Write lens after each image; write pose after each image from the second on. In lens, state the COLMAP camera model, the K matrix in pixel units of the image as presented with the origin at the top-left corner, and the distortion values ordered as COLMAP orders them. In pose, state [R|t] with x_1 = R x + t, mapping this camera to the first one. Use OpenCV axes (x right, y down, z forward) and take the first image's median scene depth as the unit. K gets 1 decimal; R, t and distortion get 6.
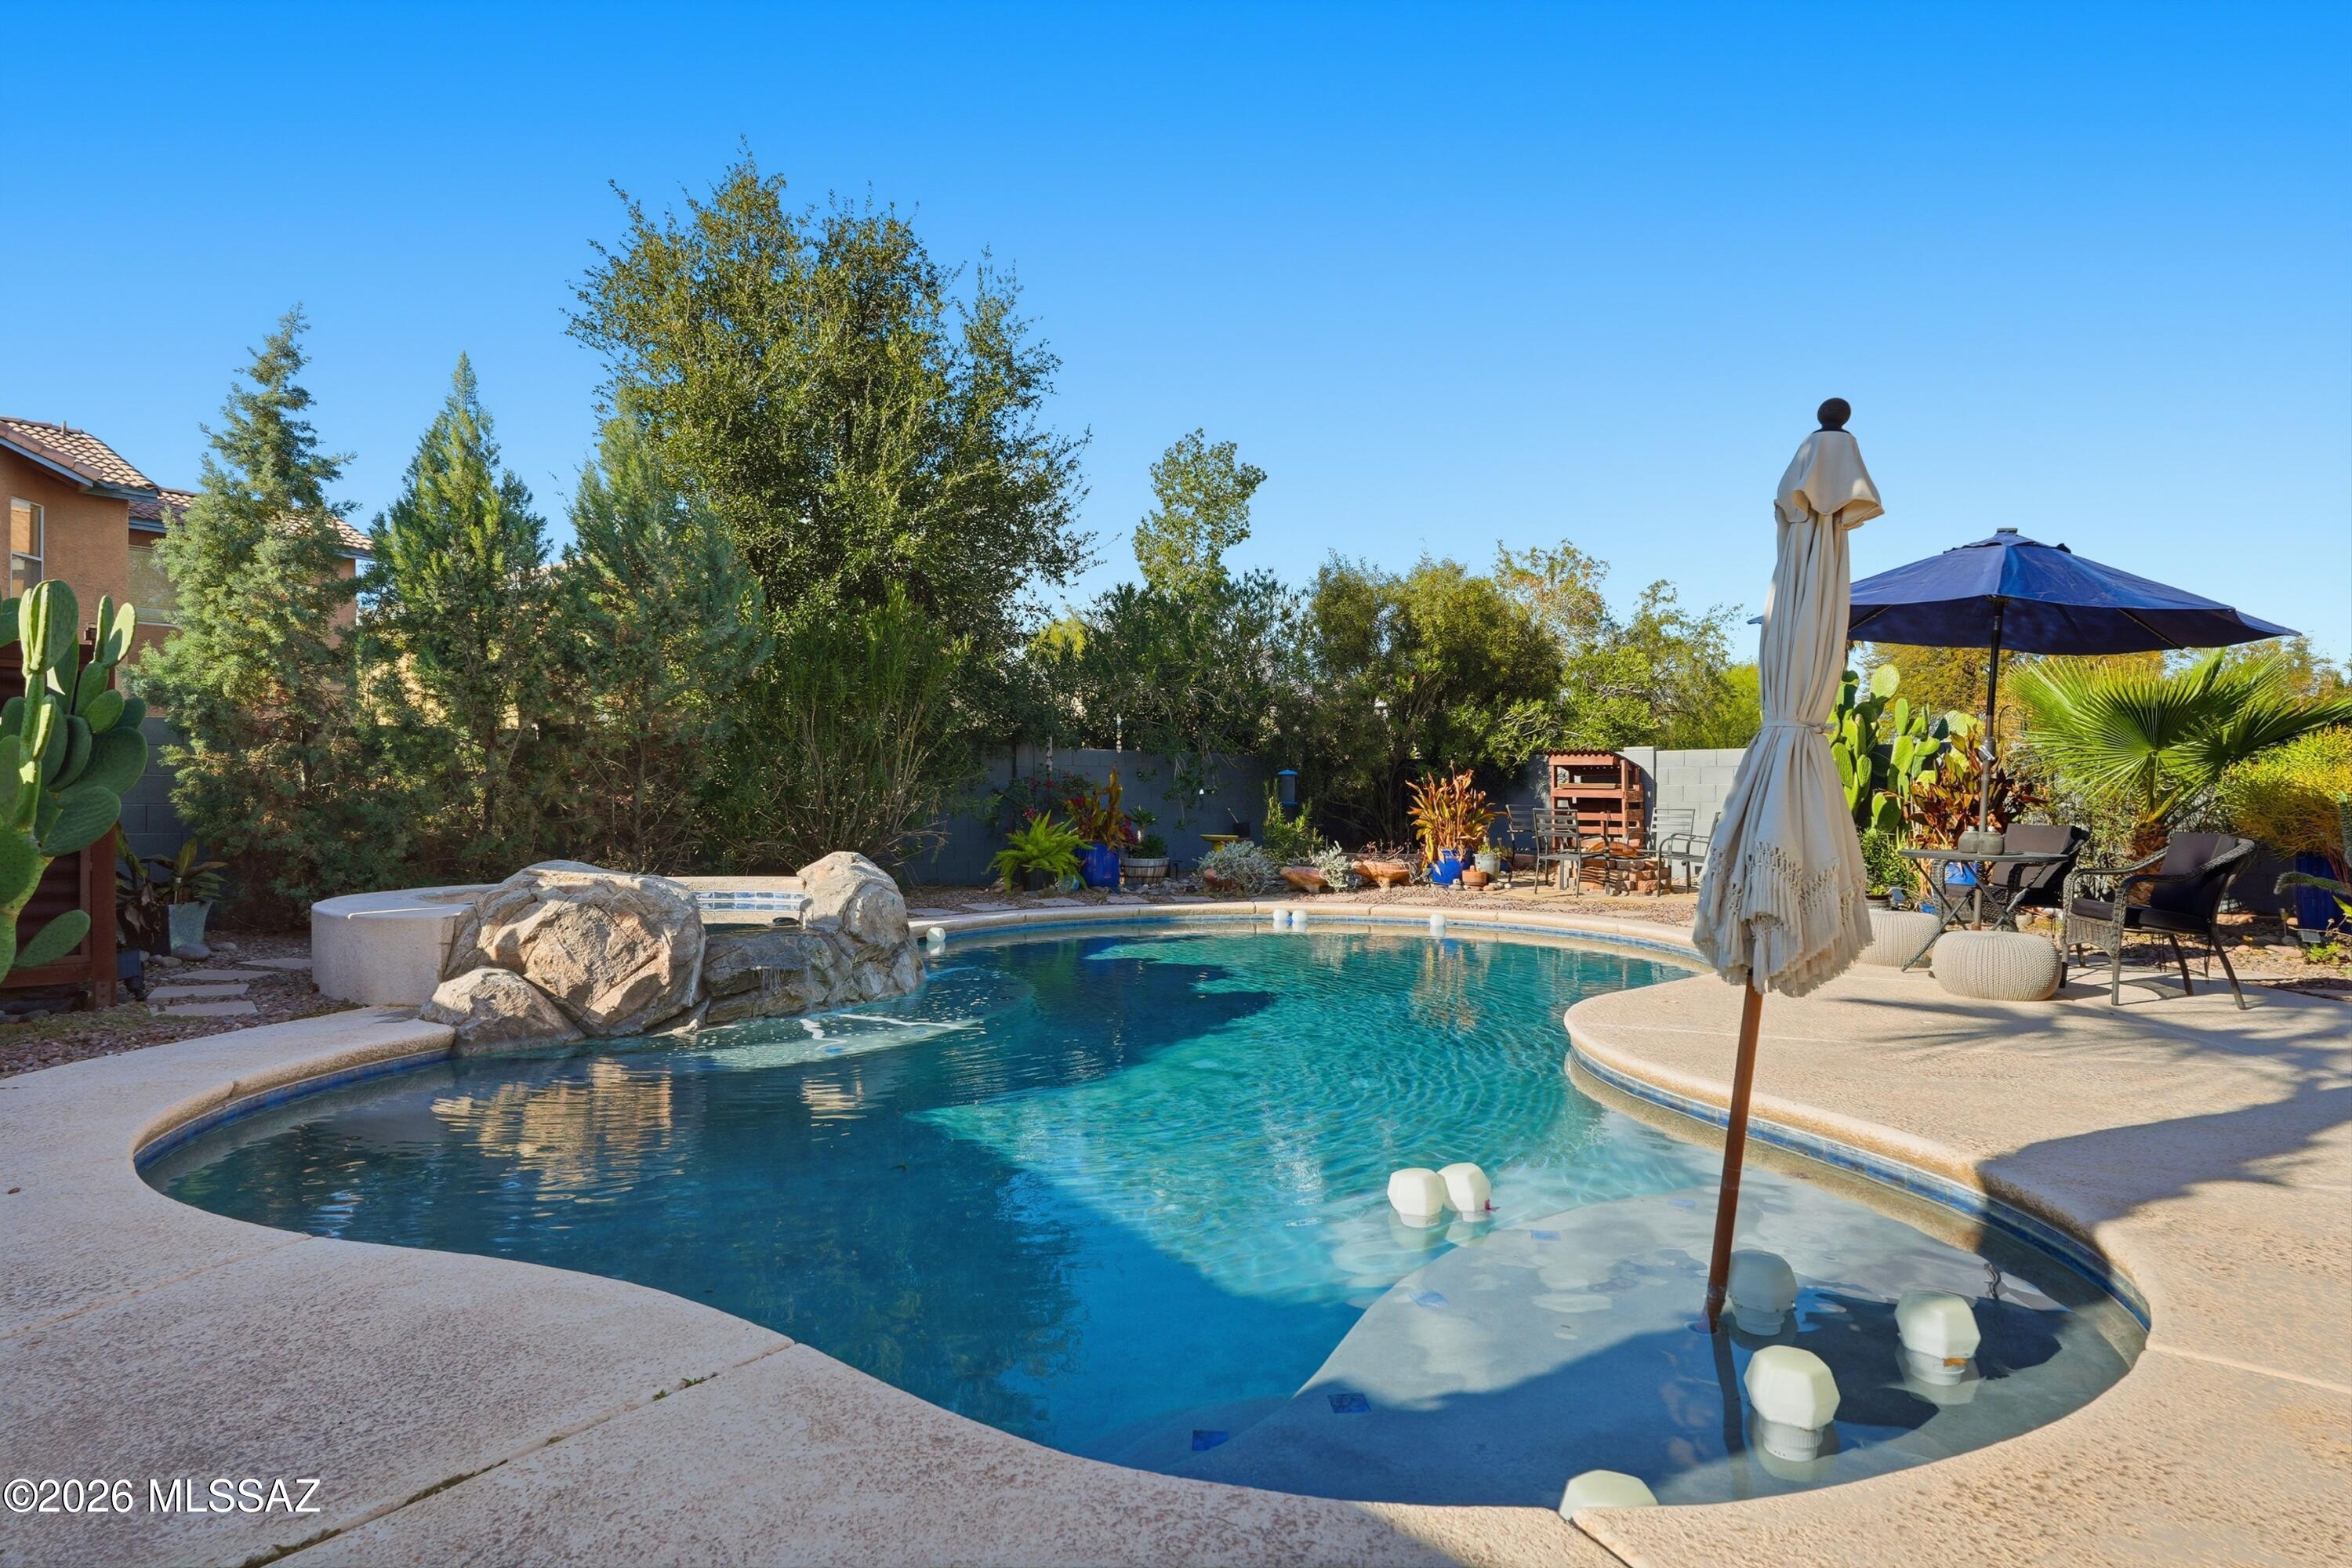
lens RADIAL K [[1299.2, 0, 1161.4], [0, 1299.2, 770.0], [0, 0, 1]] dist [-0.004546, 0.000115]
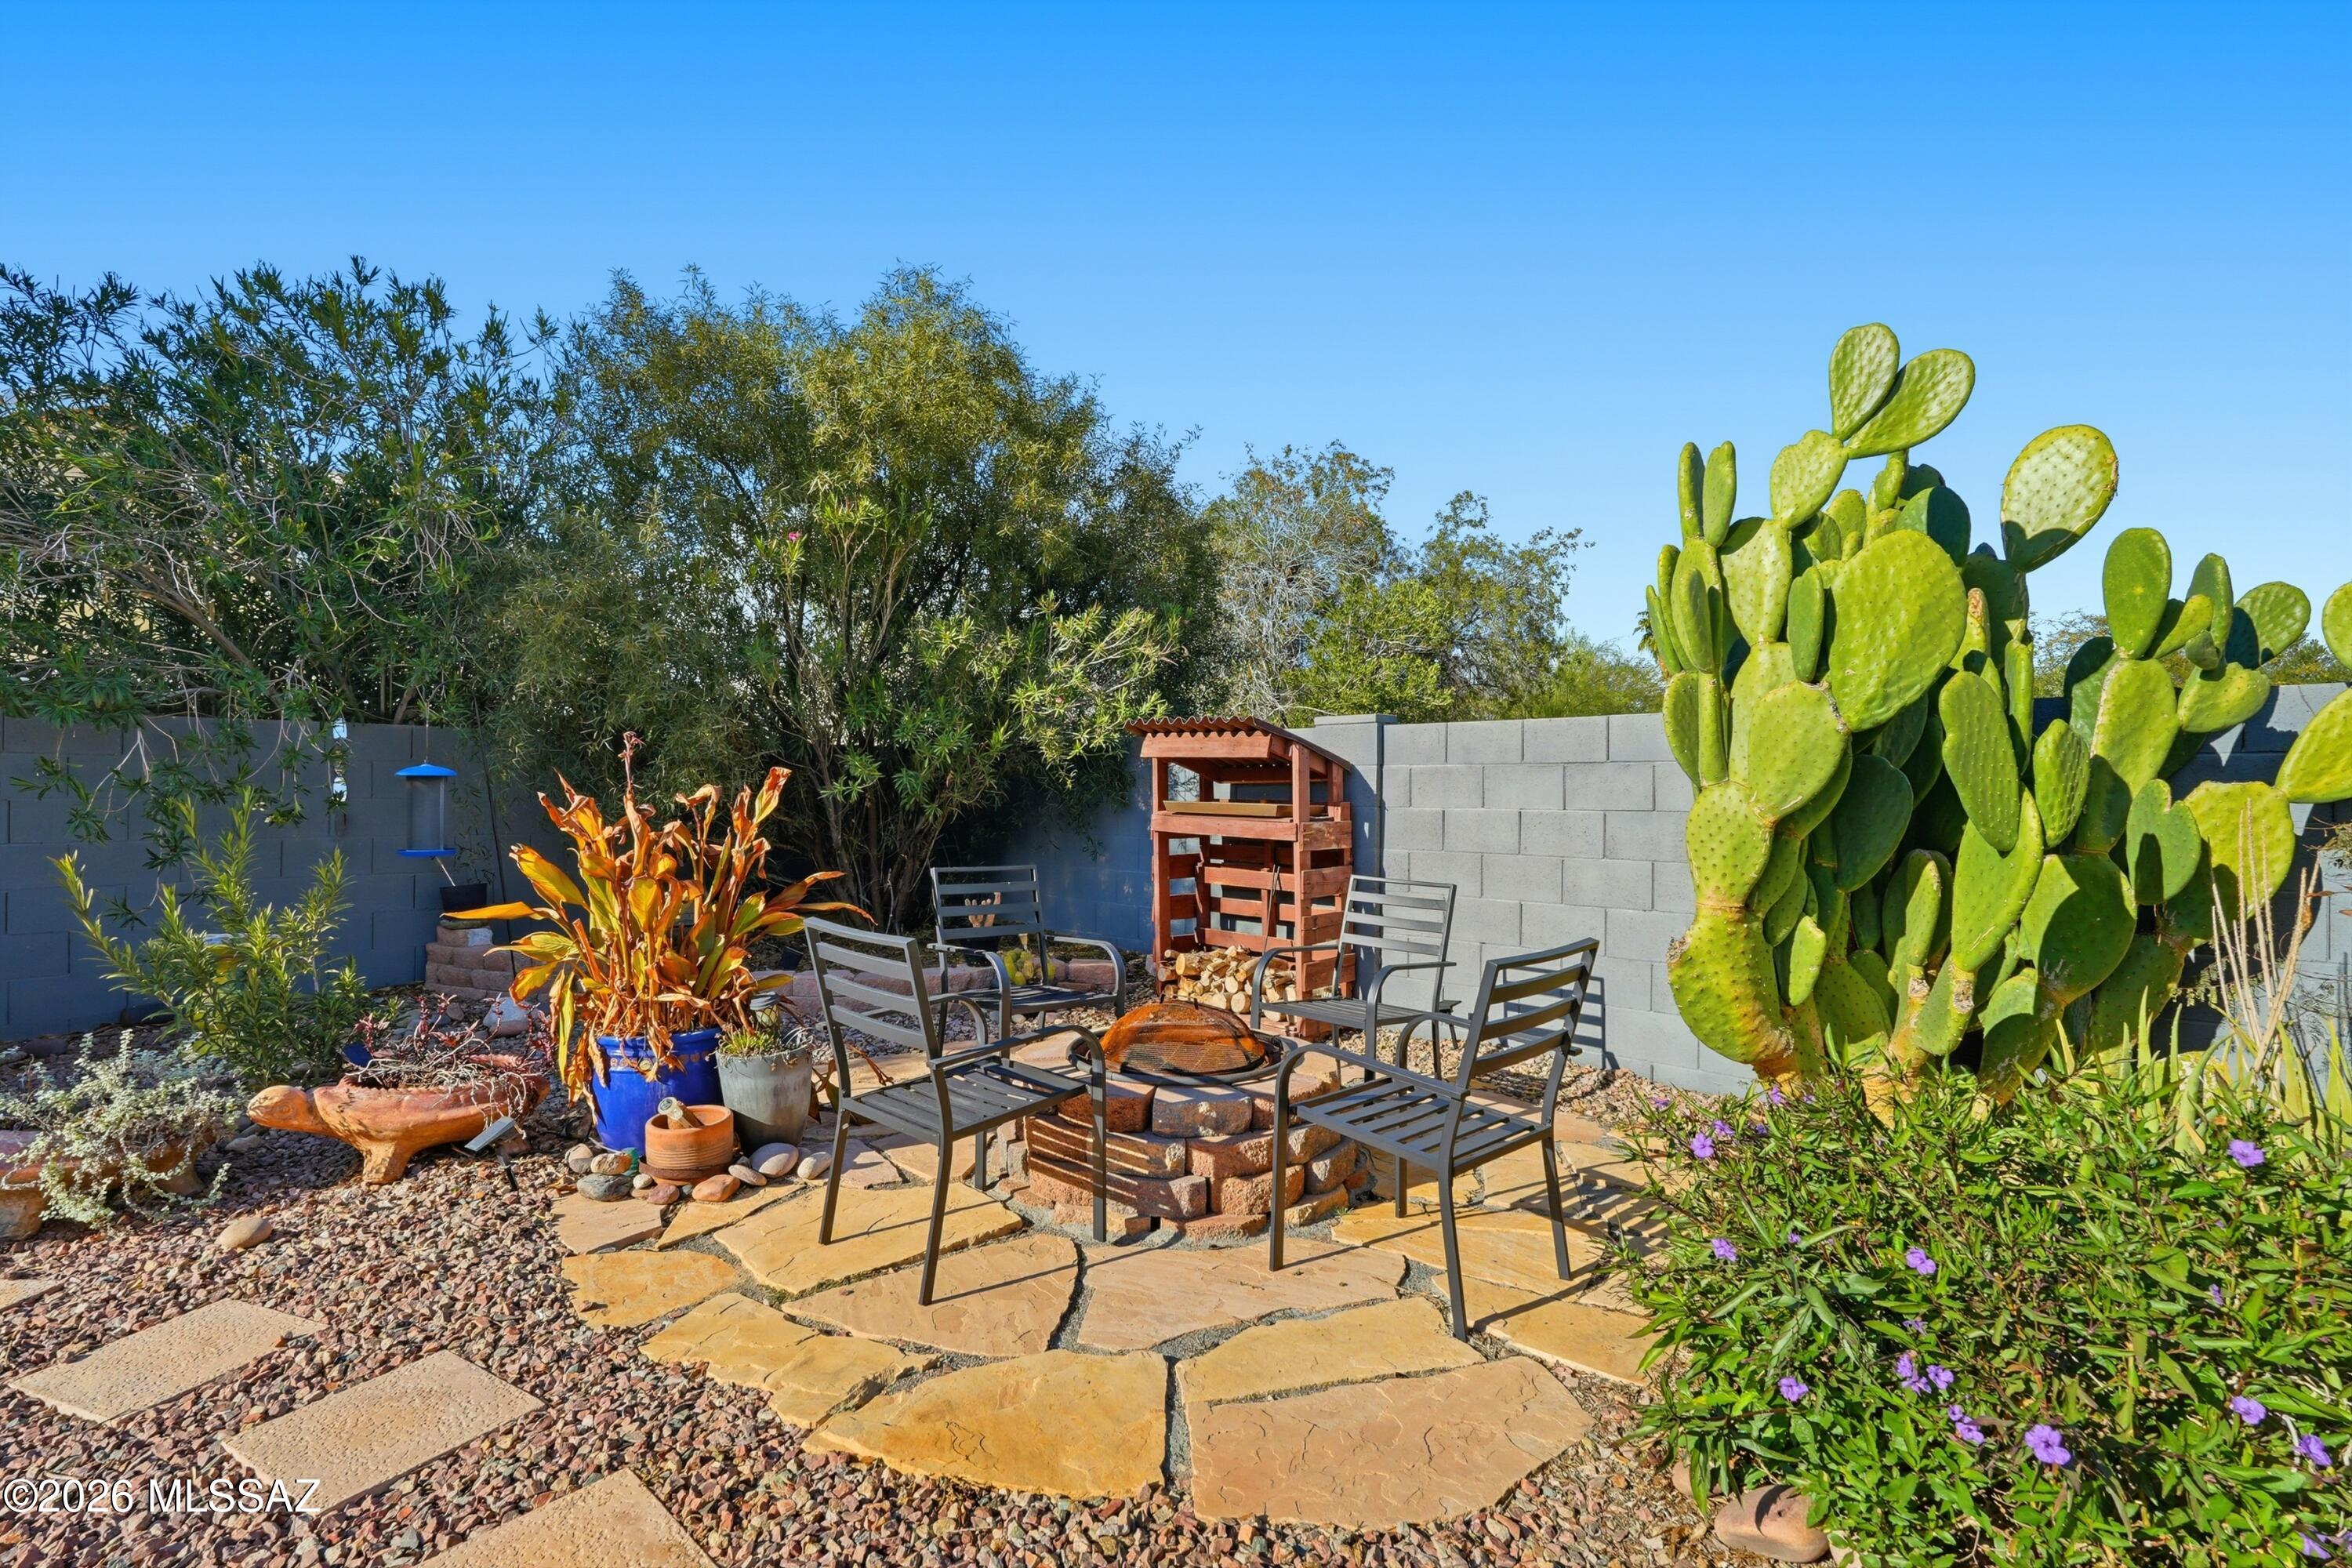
lens RADIAL K [[1116.0, 0, 1185.9], [0, 1116.0, 790.3], [0, 0, 1]] dist [-0.005678, 0.001294]
pose [[0.996006, 0.003444, 0.089224, 0.286681], [-0.005380, 0.999755, 0.021469, -0.000972], [-0.089128, -0.021863, 0.995780, 0.651738]]
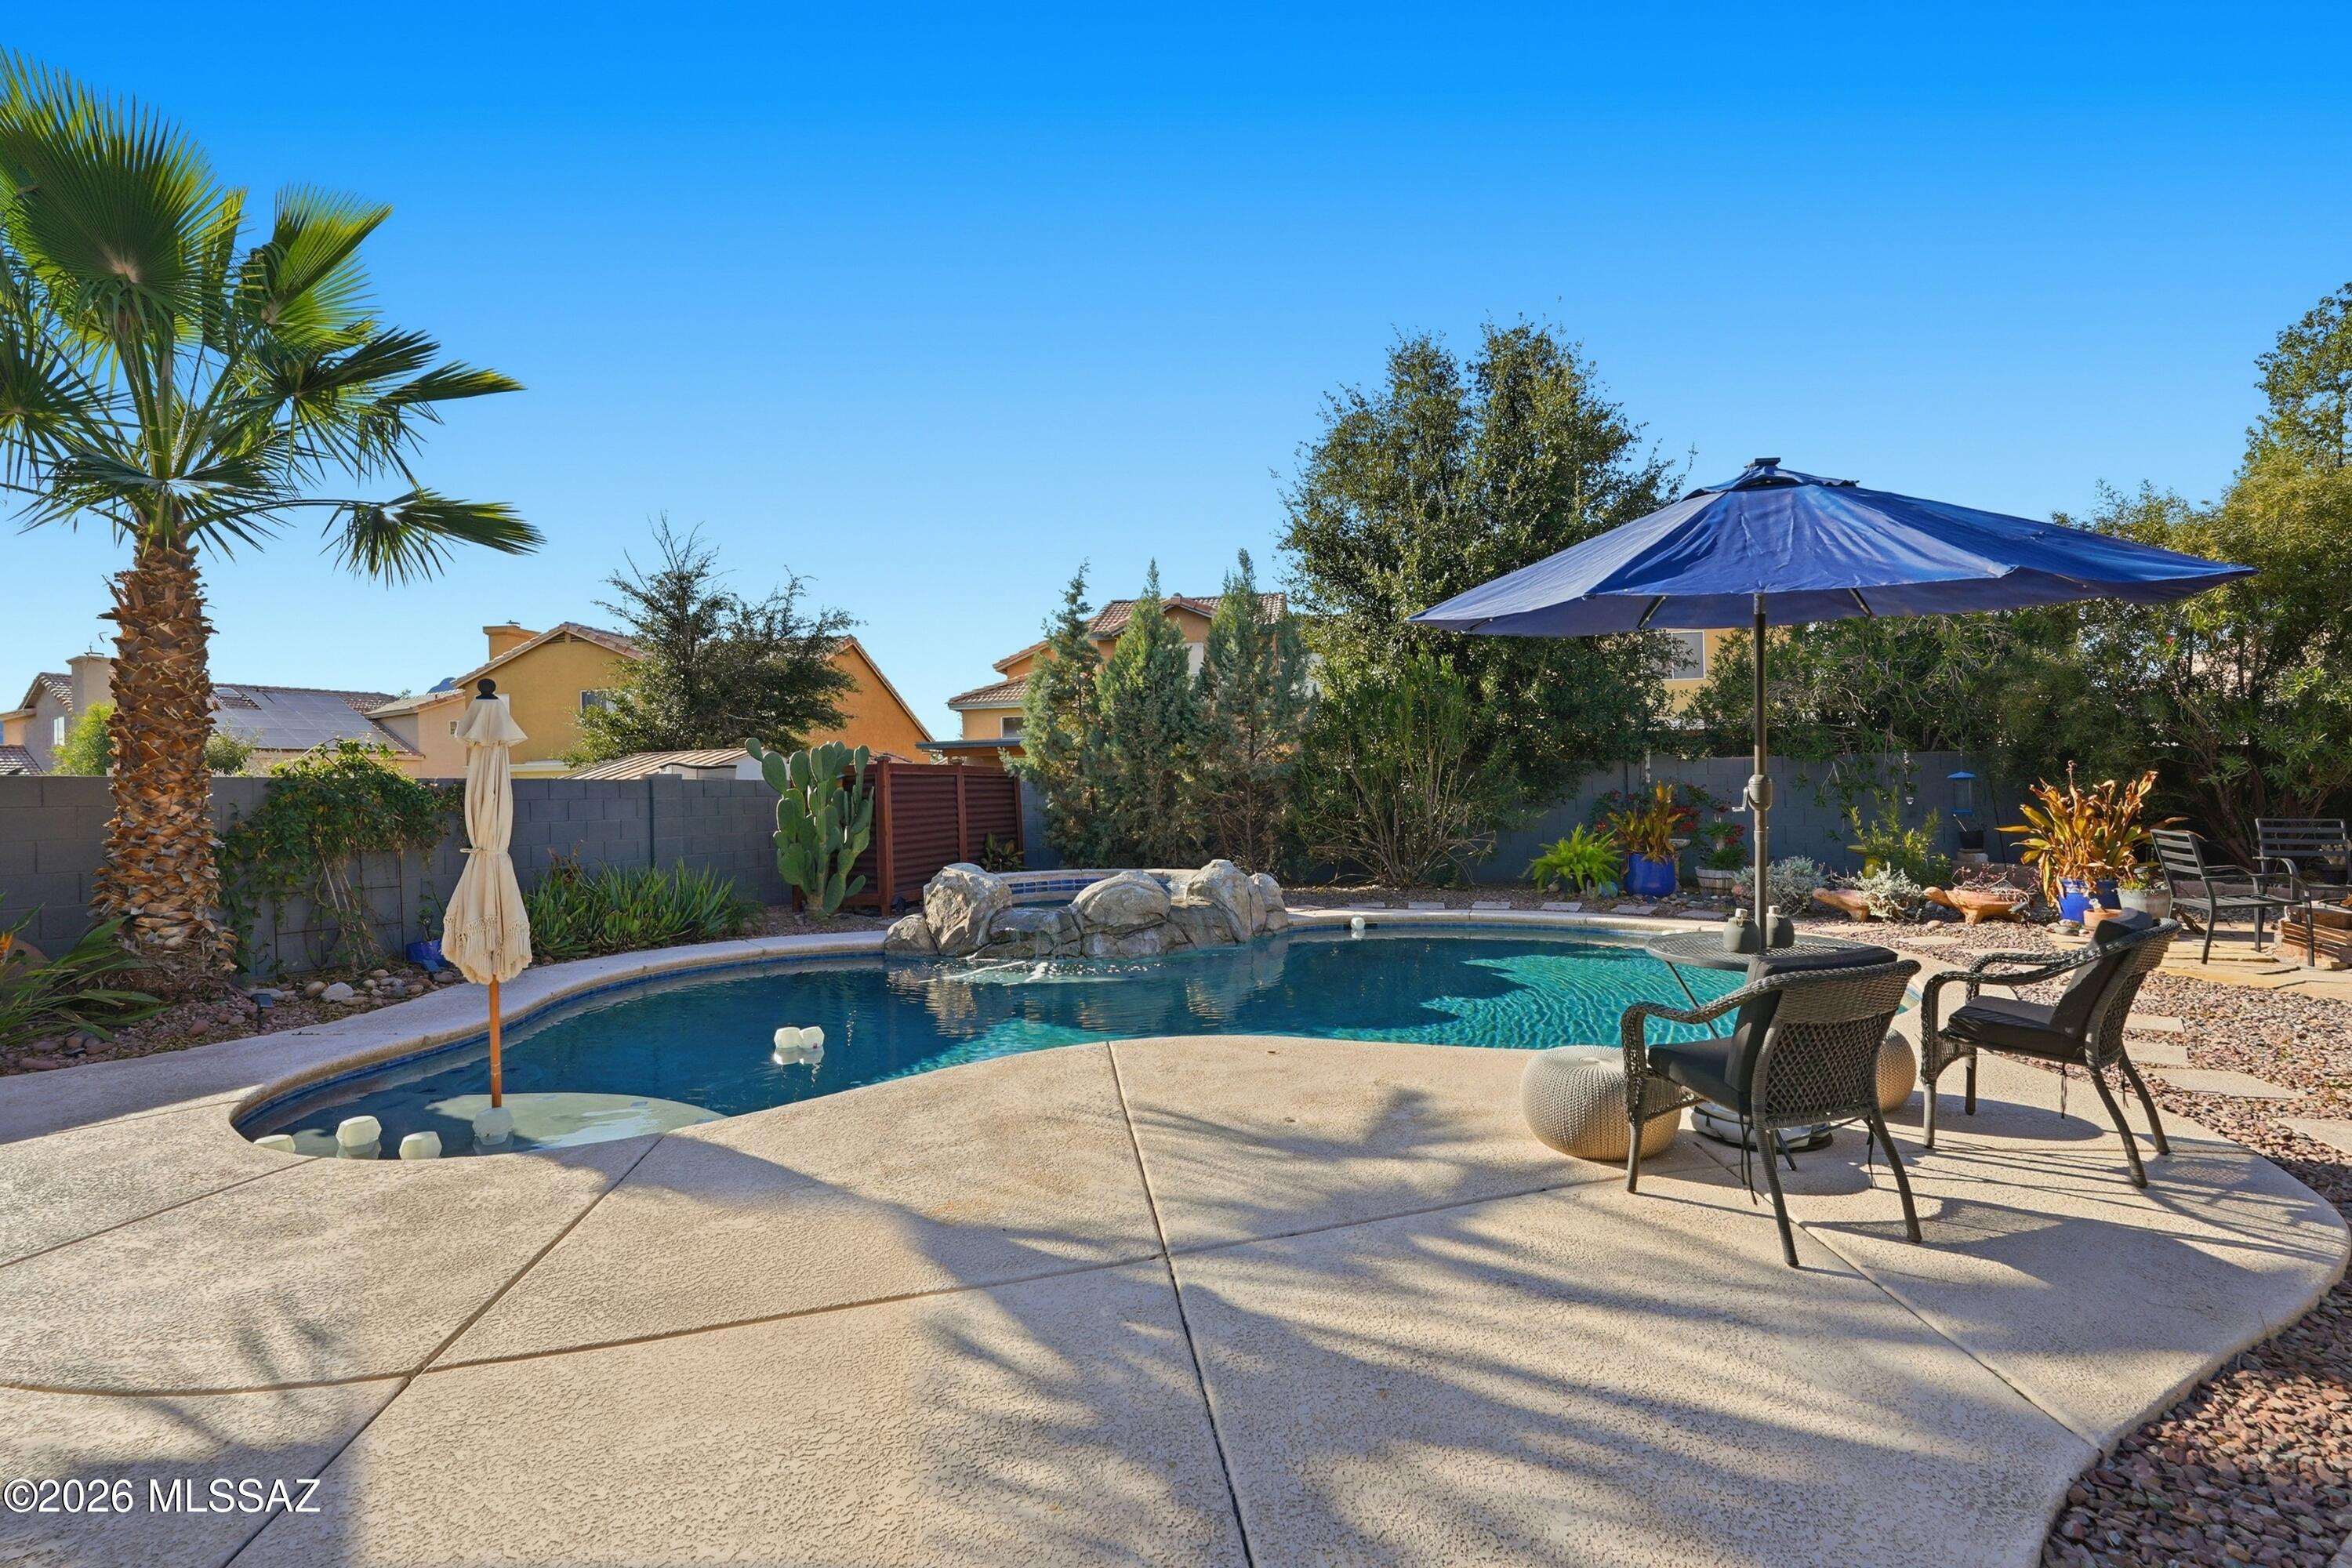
lens RADIAL K [[1046.2, 0, 1171.5], [0, 1046.2, 782.2], [0, 0, 1]] dist [-0.011829, 0.006273]
pose [[0.470374, -0.018986, -0.882263, 0.448228], [0.042849, 0.999081, 0.001345, -0.016581], [0.881426, -0.038436, 0.470755, 0.228268]]
